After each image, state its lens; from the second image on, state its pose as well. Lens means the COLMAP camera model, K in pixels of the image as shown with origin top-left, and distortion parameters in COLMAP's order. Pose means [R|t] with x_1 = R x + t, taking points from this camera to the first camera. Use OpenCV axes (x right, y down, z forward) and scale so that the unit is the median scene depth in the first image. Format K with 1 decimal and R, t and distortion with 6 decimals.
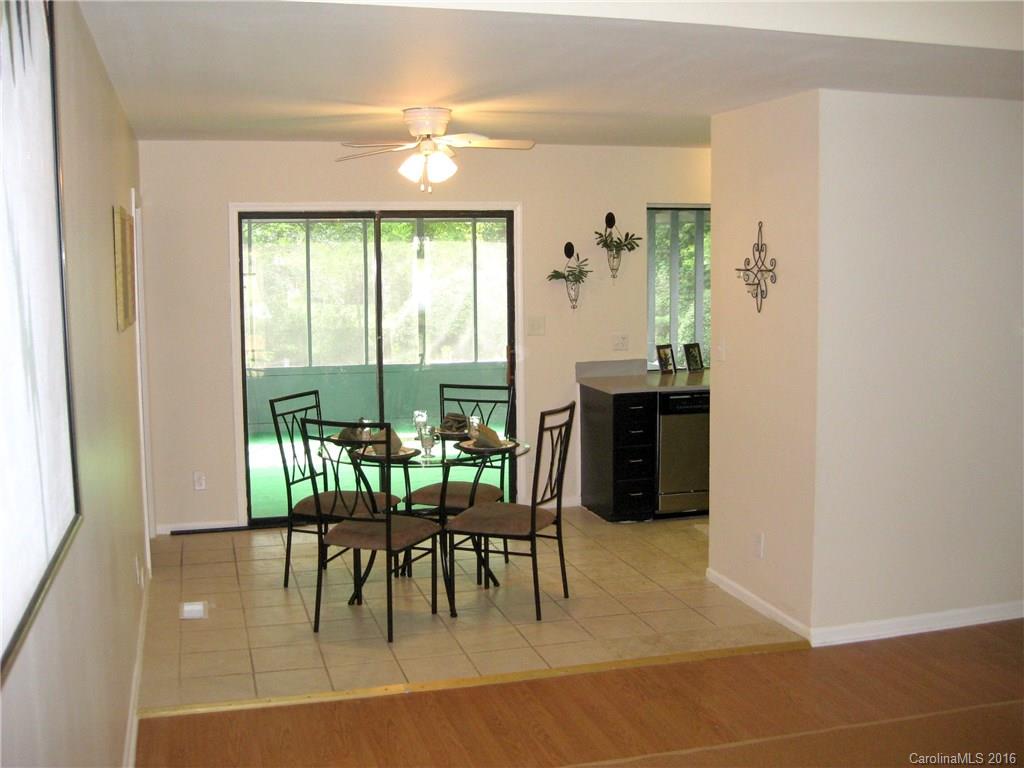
lens RADIAL K [[1125.9, 0, 492.7], [0, 1125.9, 366.7], [0, 0, 1]] dist [-0.170792, 0.061051]
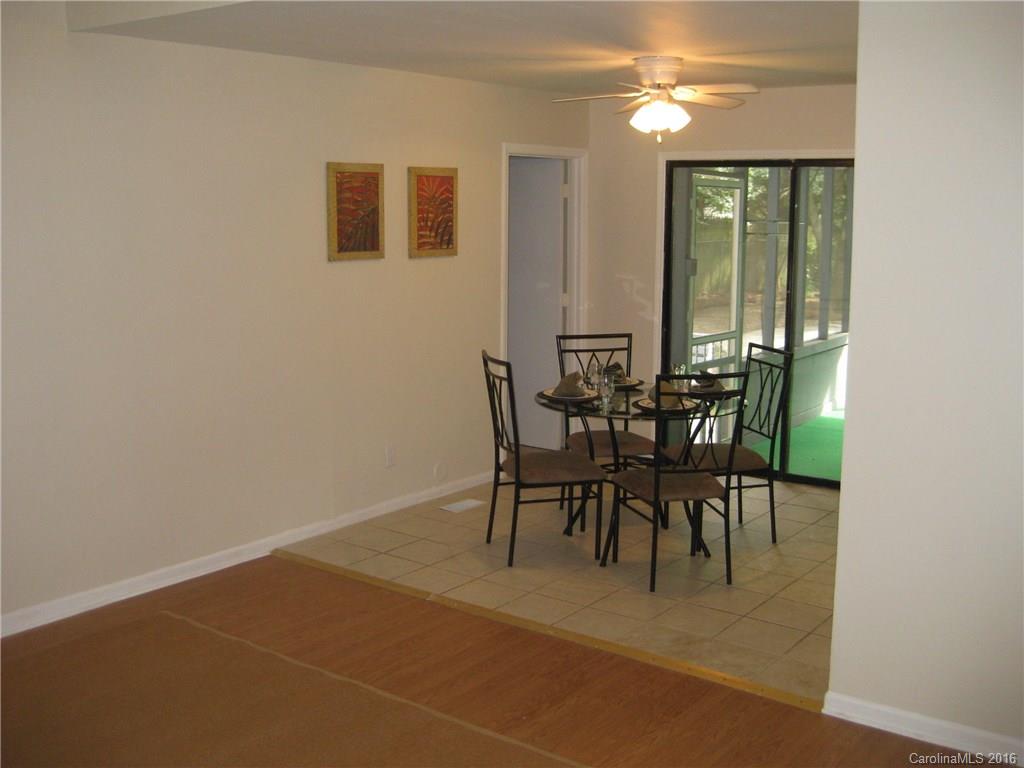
lens RADIAL K [[1125.9, 0, 492.7], [0, 1125.9, 366.7], [0, 0, 1]] dist [-0.170792, 0.061051]
pose [[0.607776, 0.133915, -0.782736, 0.675475], [-0.085757, 0.990982, 0.102955, -0.051927], [0.789464, 0.004551, 0.613780, 0.294042]]
